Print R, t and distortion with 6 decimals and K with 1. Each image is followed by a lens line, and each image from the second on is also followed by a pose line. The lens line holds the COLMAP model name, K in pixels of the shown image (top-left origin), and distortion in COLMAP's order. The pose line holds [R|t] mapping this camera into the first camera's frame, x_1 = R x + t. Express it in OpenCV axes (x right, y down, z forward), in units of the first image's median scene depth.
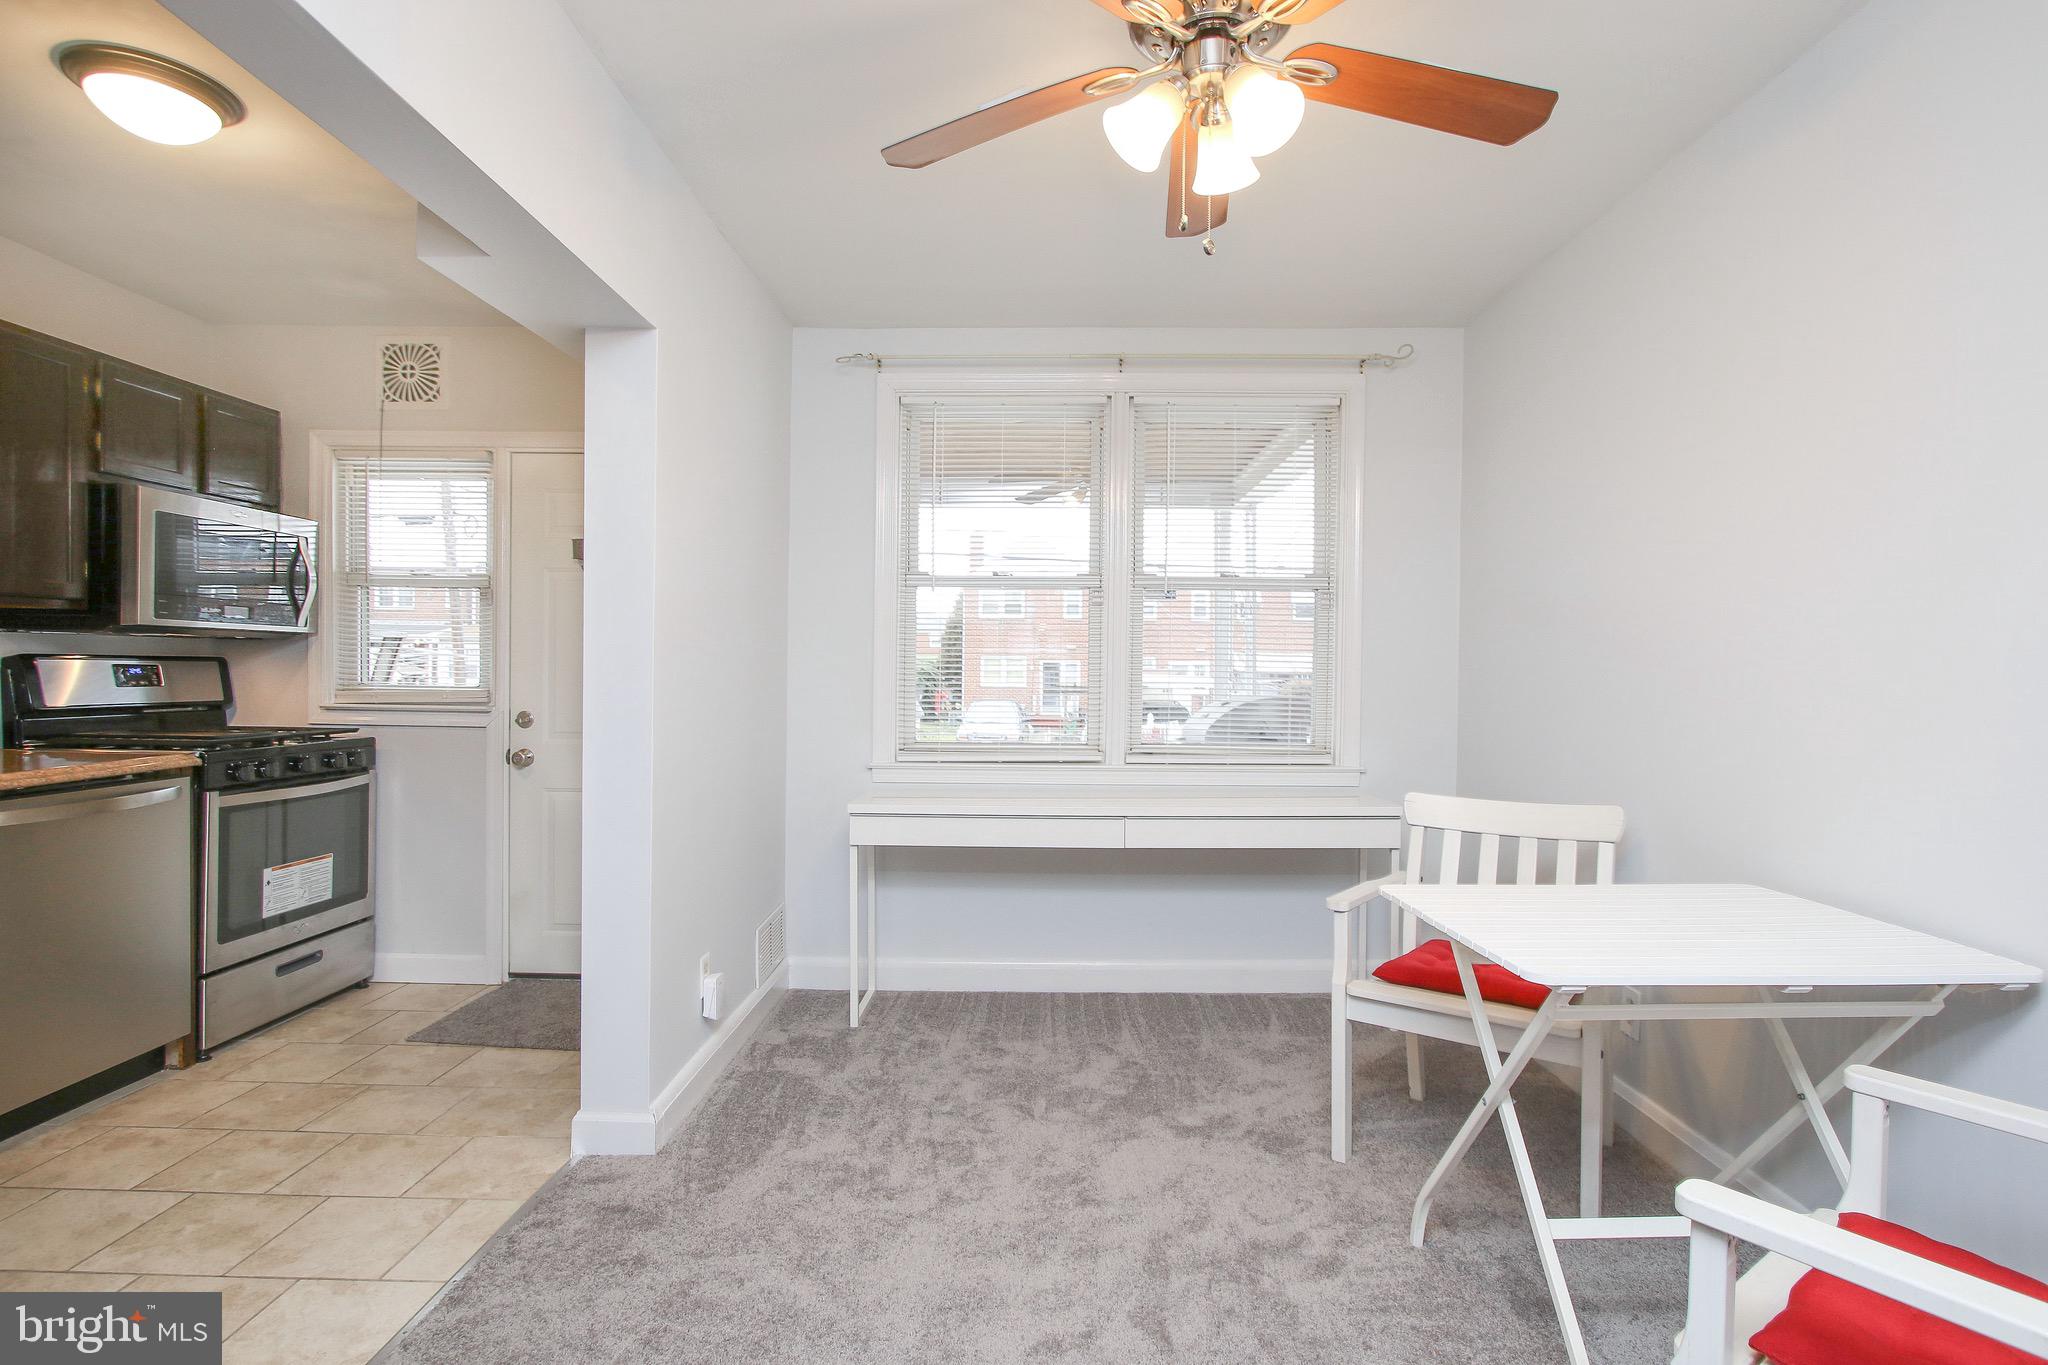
lens RADIAL K [[1010.8, 0, 1016.5], [0, 1010.8, 677.9], [0, 0, 1]] dist [-0.008675, 0.000131]
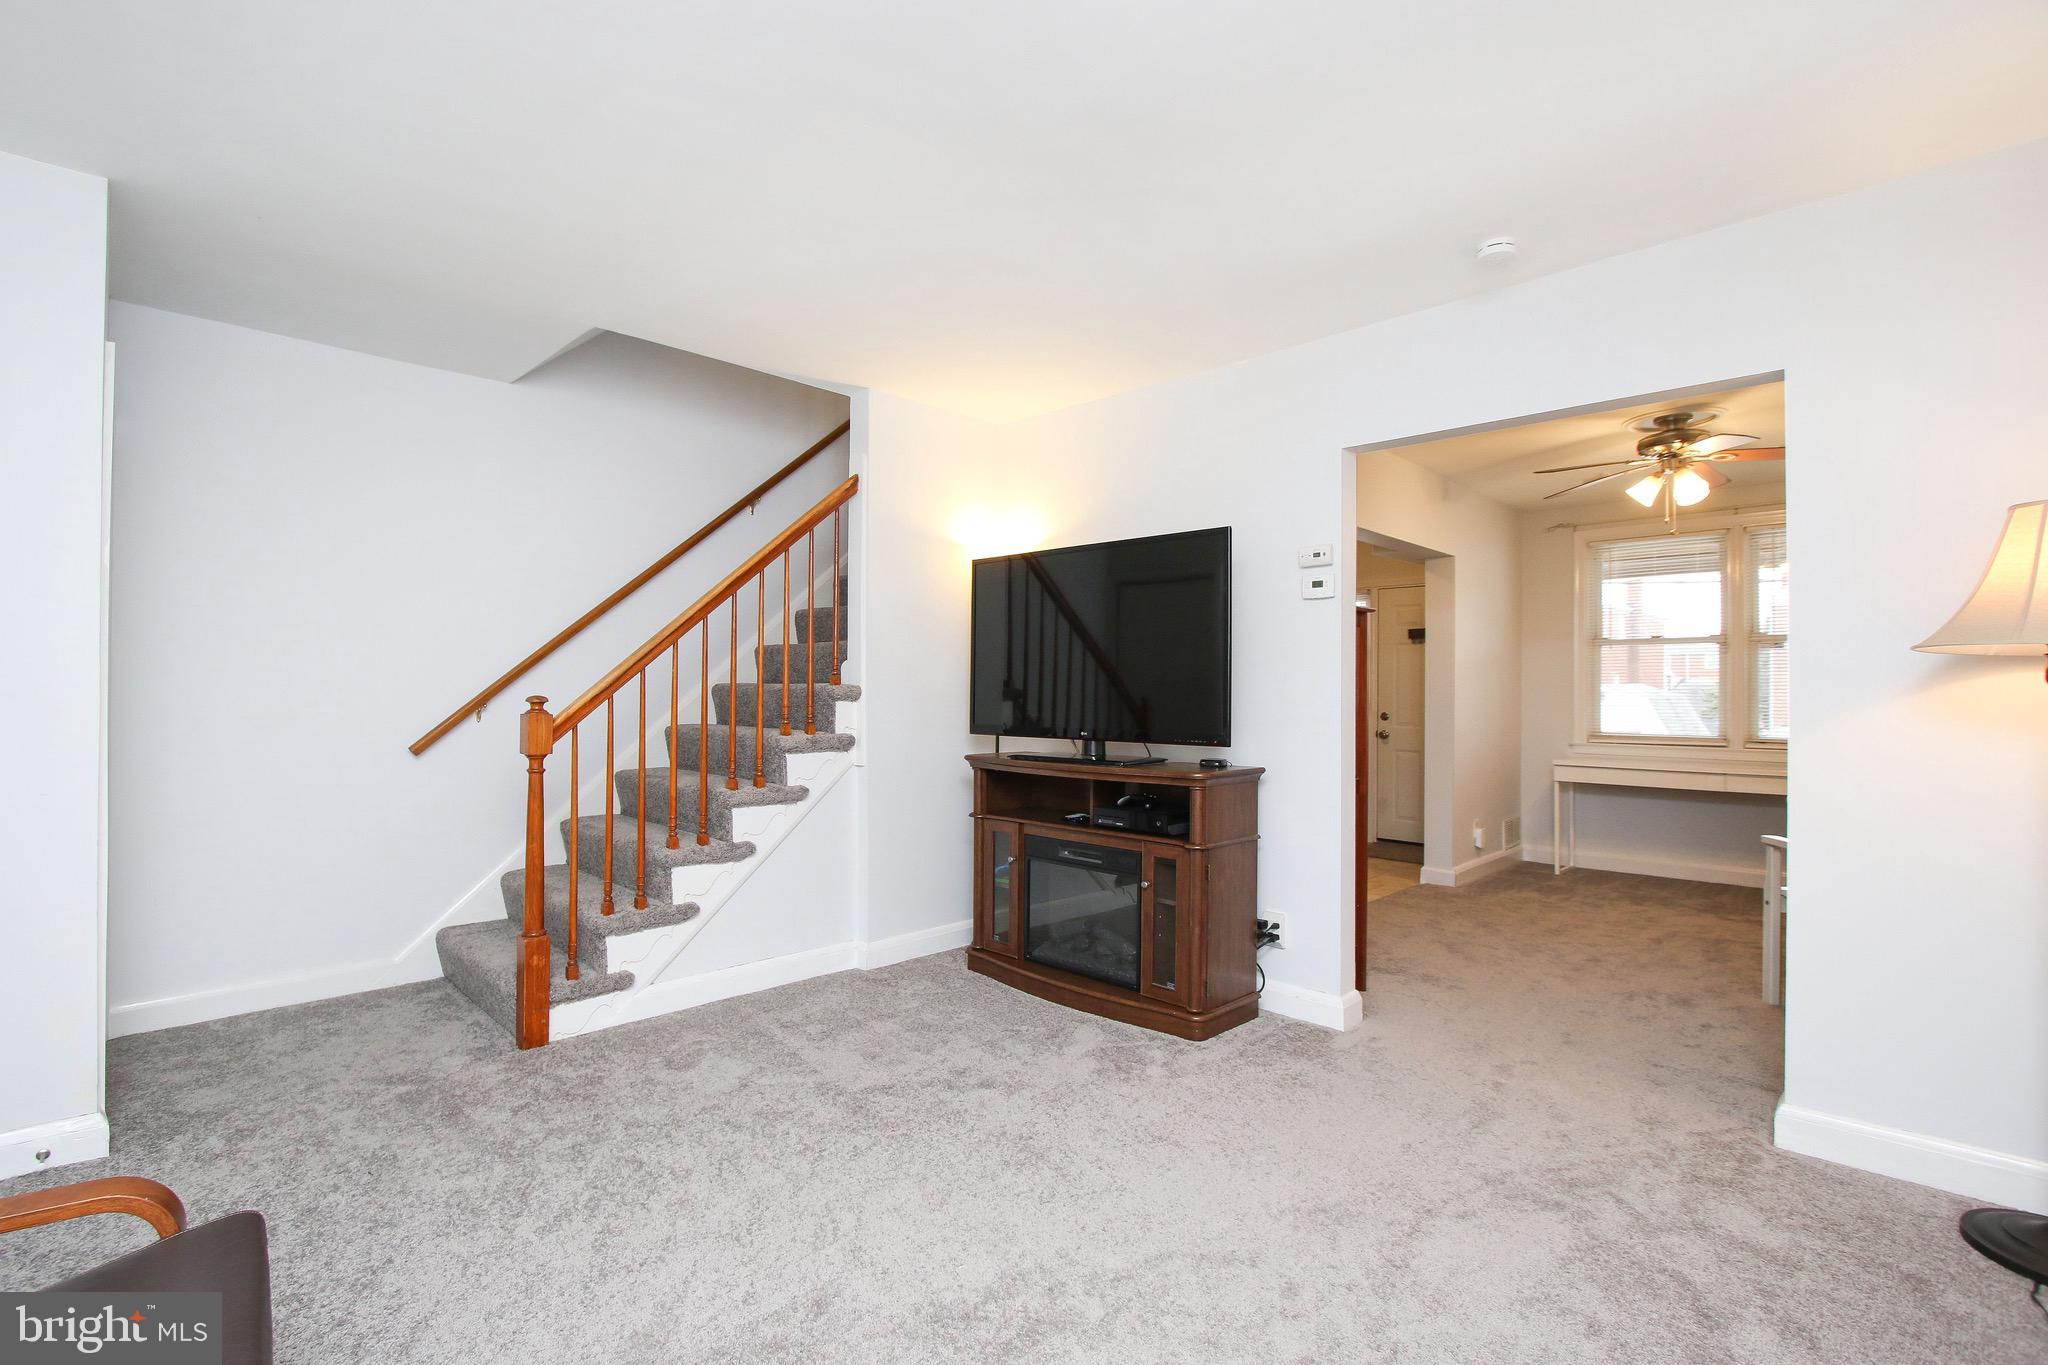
lens RADIAL K [[961.0, 0, 1016.6], [0, 961.0, 690.2], [0, 0, 1]] dist [-0.007969, 0.001089]
pose [[0.731388, -0.003117, -0.681955, 0.314199], [-0.004602, 0.999944, -0.009506, 0.009675], [0.681946, 0.010091, 0.731333, -0.992201]]
